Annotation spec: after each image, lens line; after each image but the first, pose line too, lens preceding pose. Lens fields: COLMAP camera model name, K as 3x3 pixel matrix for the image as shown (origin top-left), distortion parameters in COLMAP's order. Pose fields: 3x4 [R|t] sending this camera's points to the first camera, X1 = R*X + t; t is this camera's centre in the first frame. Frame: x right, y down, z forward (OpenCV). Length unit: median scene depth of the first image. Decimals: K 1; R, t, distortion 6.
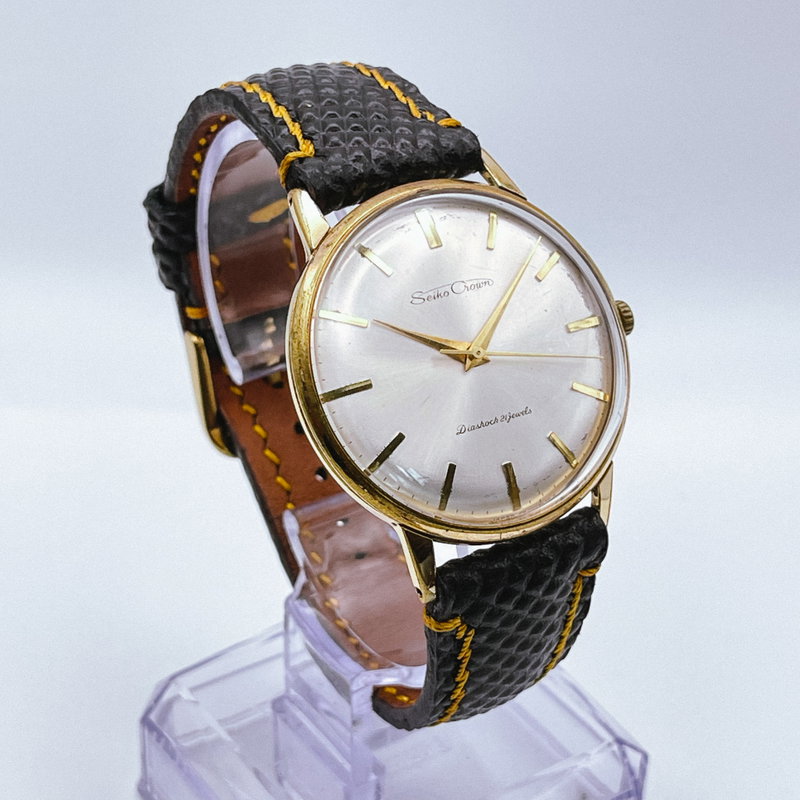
lens RADIAL K [[2075.9, 0, 400.0], [0, 2075.9, 400.0], [0, 0, 1]] dist [0.424815, 0.018243]
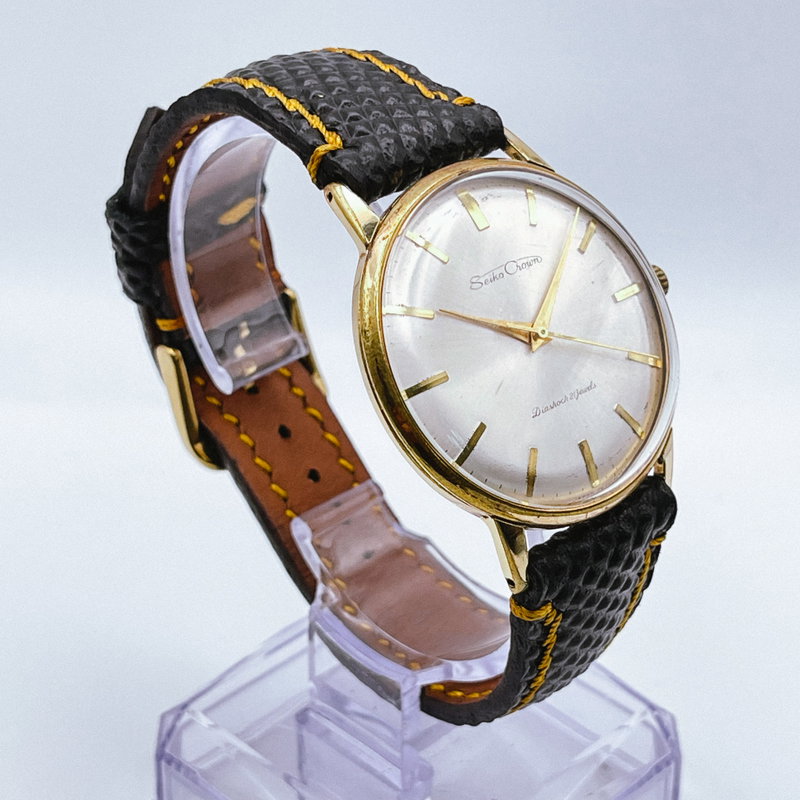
lens RADIAL K [[2075.9, 0, 400.0], [0, 2075.9, 400.0], [0, 0, 1]] dist [0.424815, 0.018243]
pose [[0.979807, -0.111546, 0.165939, -0.182794], [0.110068, 0.993759, 0.018103, -0.015189], [-0.166923, 0.000527, 0.985970, 0.044447]]
